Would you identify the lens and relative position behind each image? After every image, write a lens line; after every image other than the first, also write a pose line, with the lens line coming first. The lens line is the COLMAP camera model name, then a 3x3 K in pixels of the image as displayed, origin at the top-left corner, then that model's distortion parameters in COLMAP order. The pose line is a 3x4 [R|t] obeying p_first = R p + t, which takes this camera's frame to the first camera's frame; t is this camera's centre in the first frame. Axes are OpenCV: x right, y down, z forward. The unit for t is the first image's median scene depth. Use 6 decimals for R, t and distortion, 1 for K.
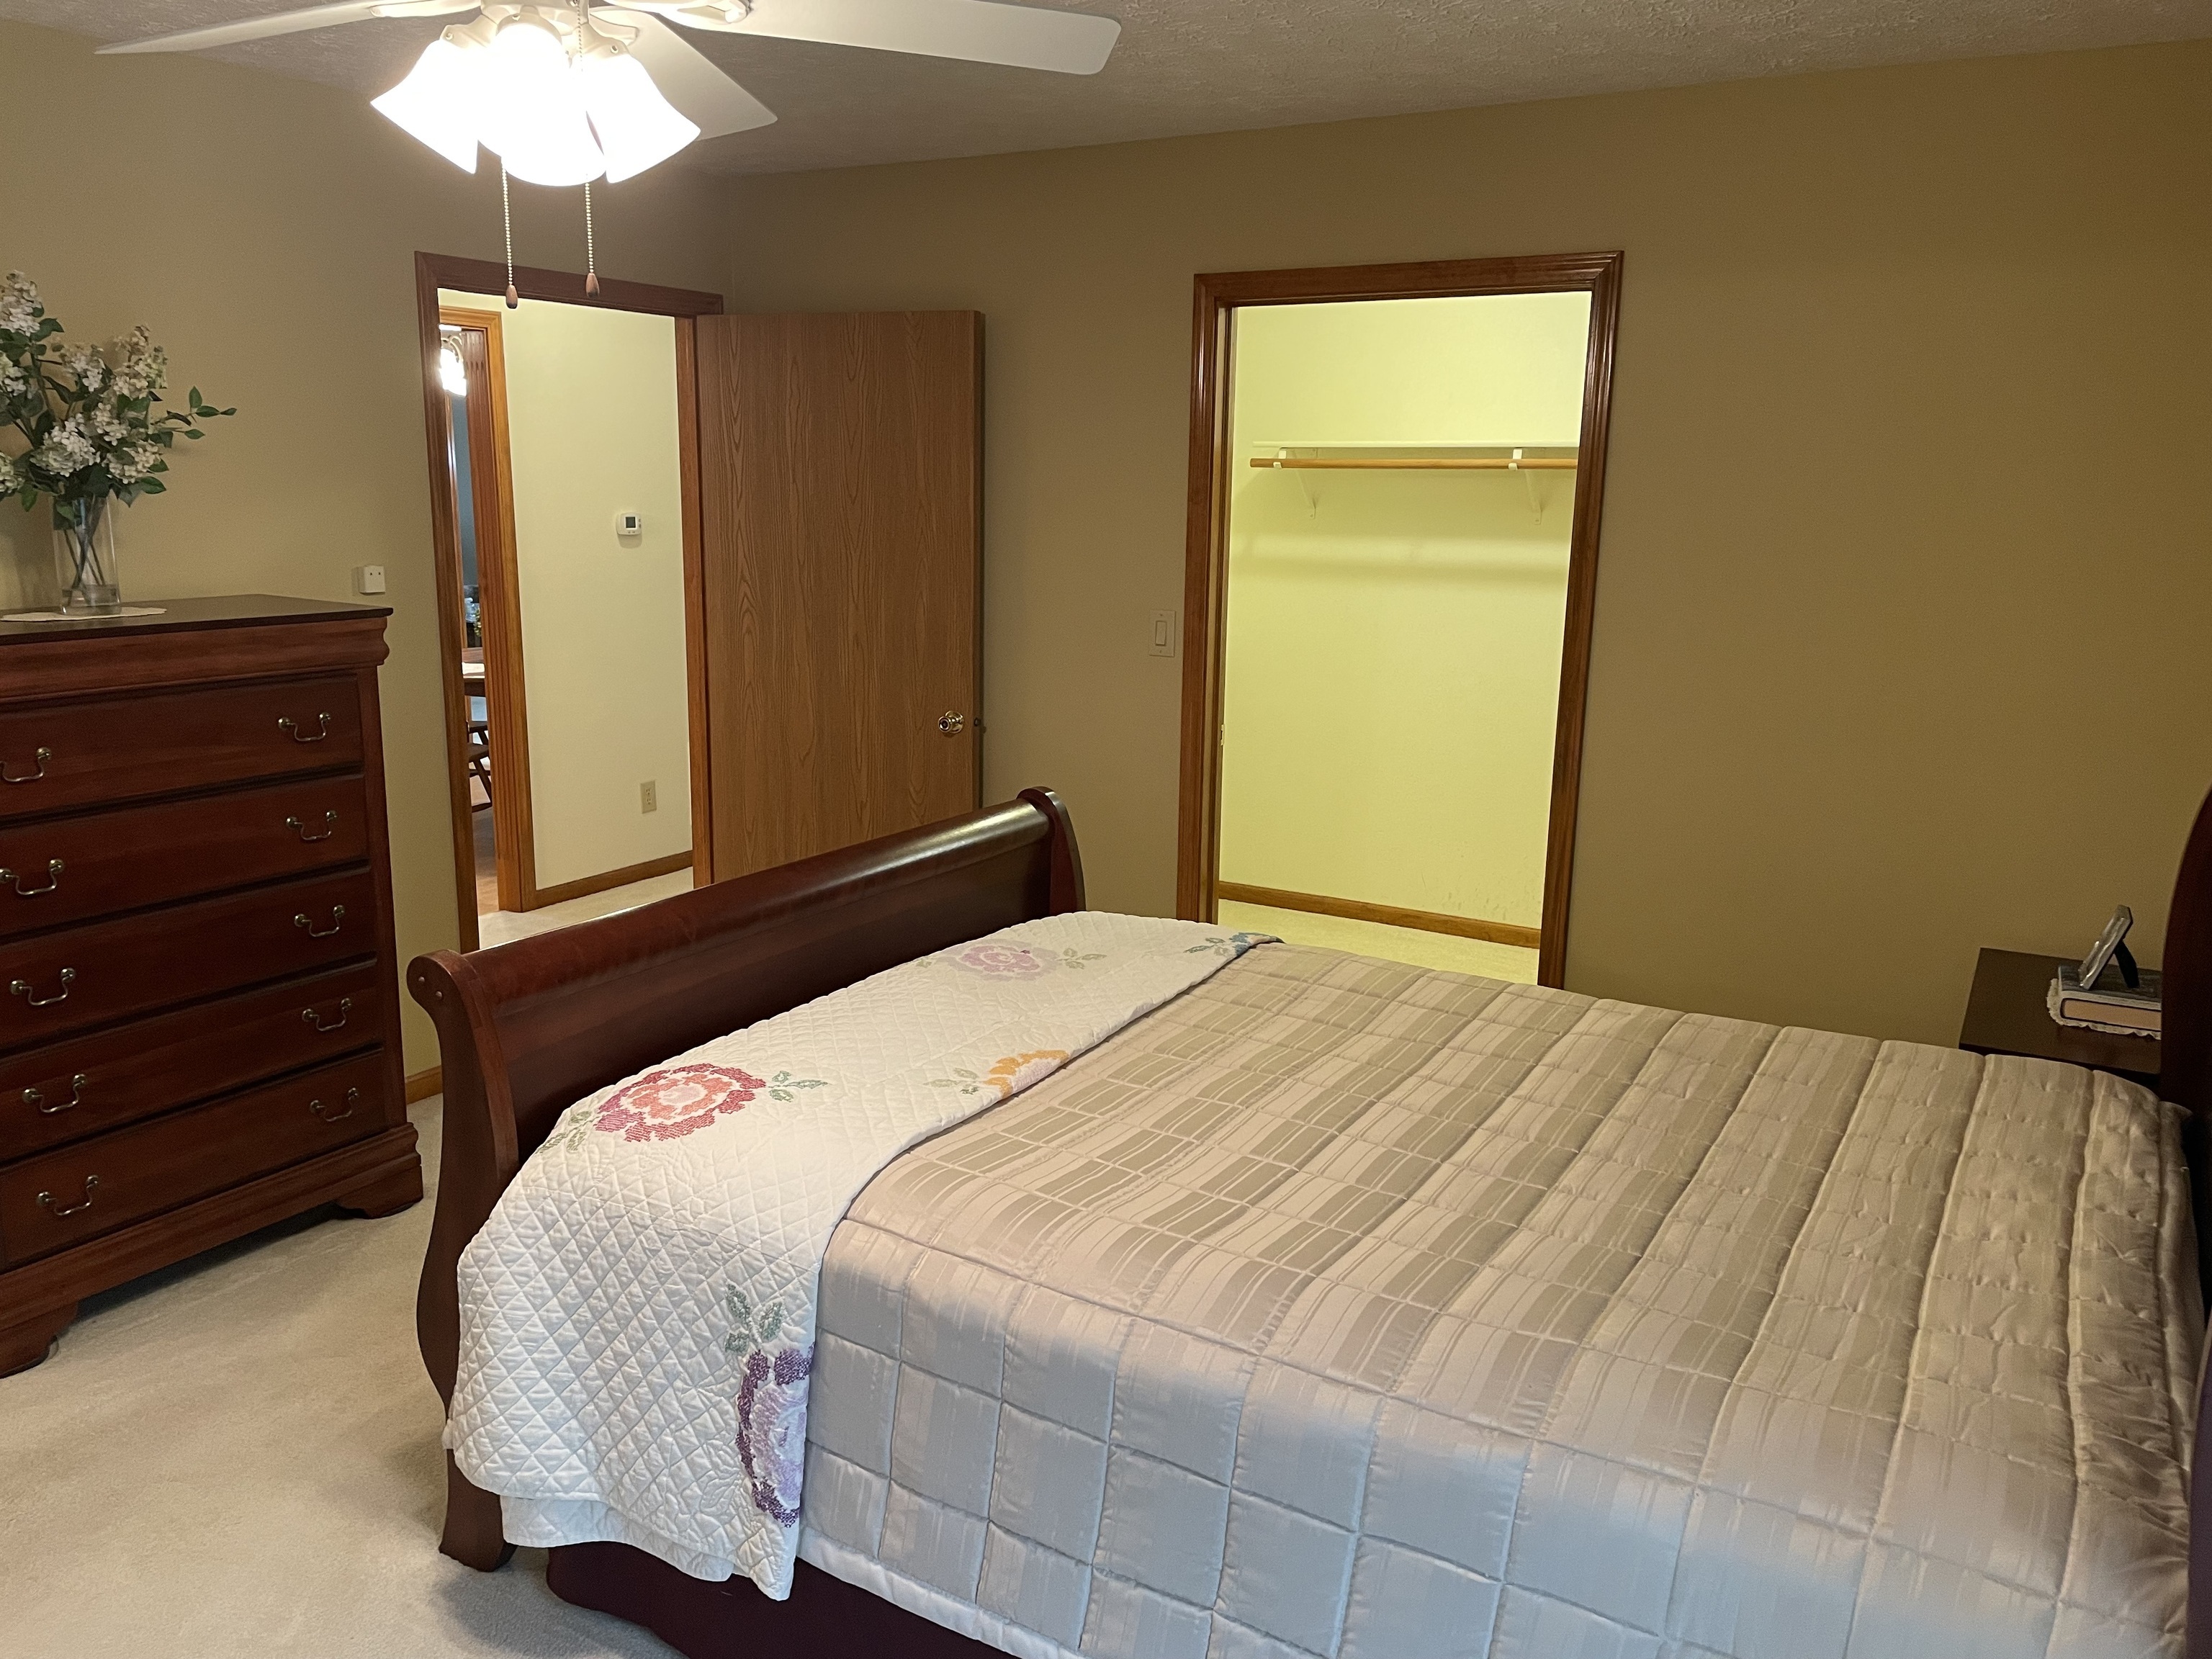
lens RADIAL K [[1668.8, 0, 1098.0], [0, 1668.8, 837.0], [0, 0, 1]] dist [0.091908, -0.116292]
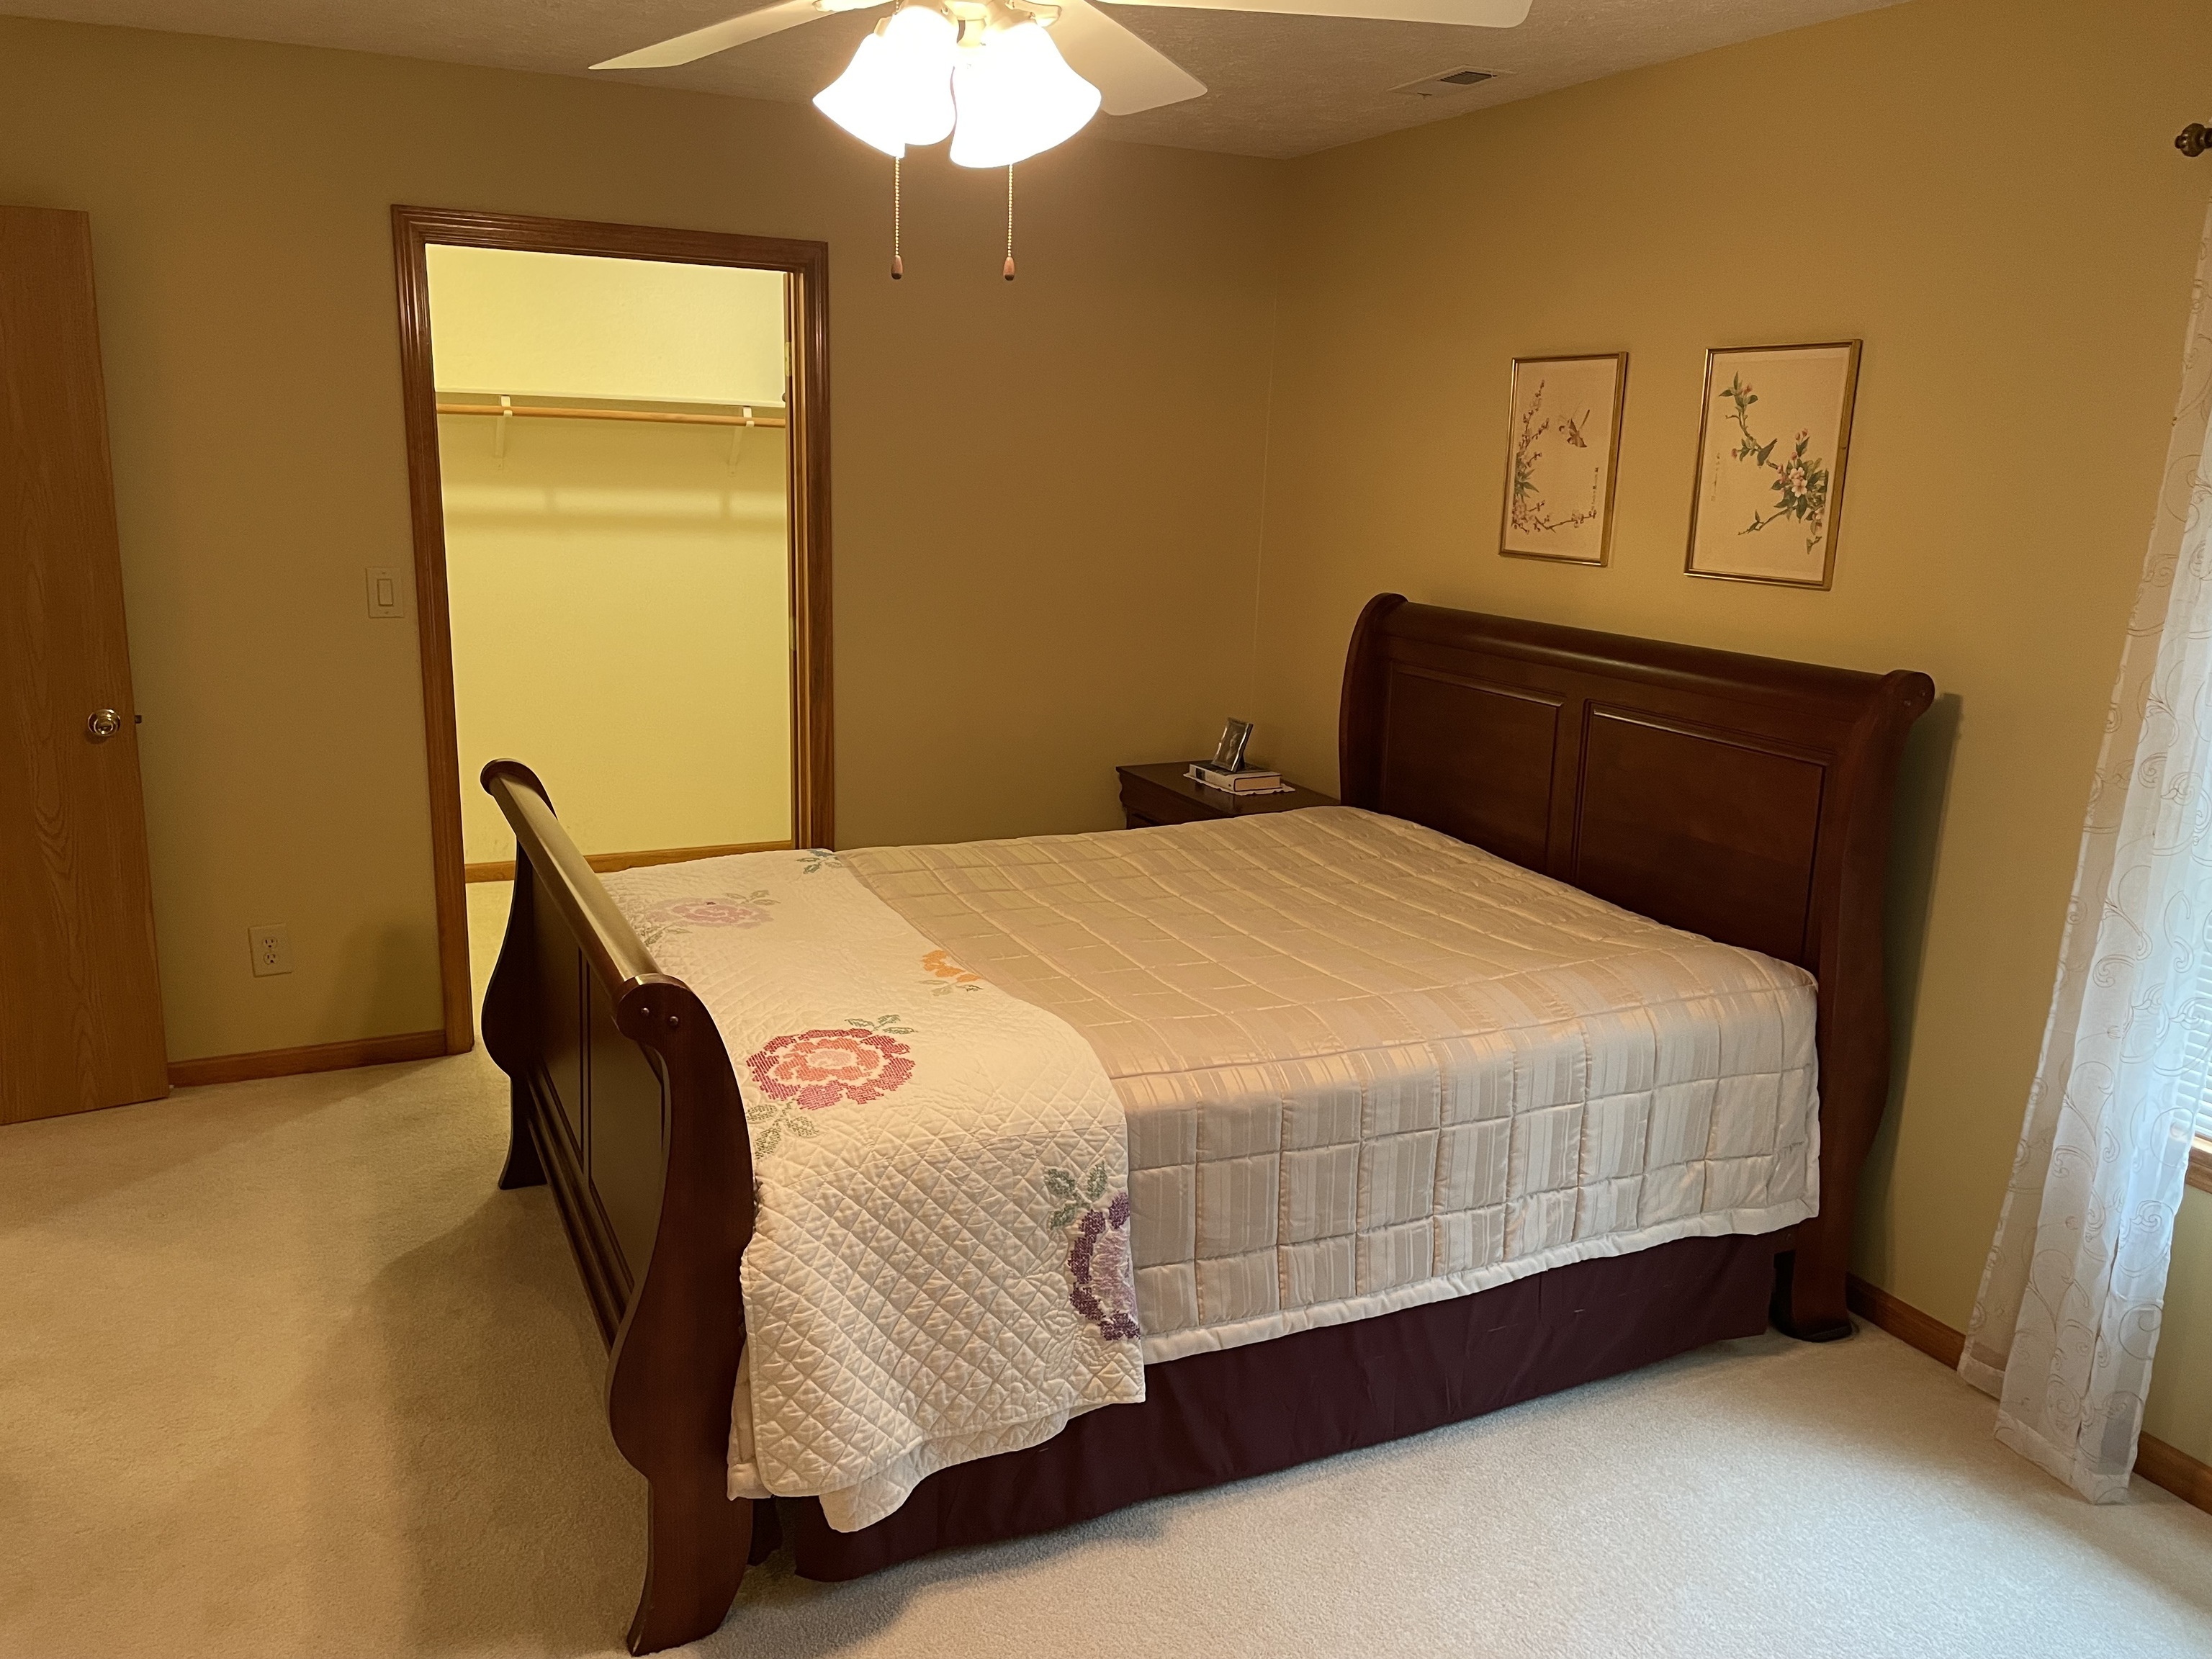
lens RADIAL K [[1668.8, 0, 1114.7], [0, 1668.8, 816.4], [0, 0, 1]] dist [0.091908, -0.116292]
pose [[0.550379, -0.178759, 0.815554, -1.038264], [0.157363, 0.981514, 0.108939, -0.079256], [-0.819951, 0.068380, 0.568335, 0.303853]]
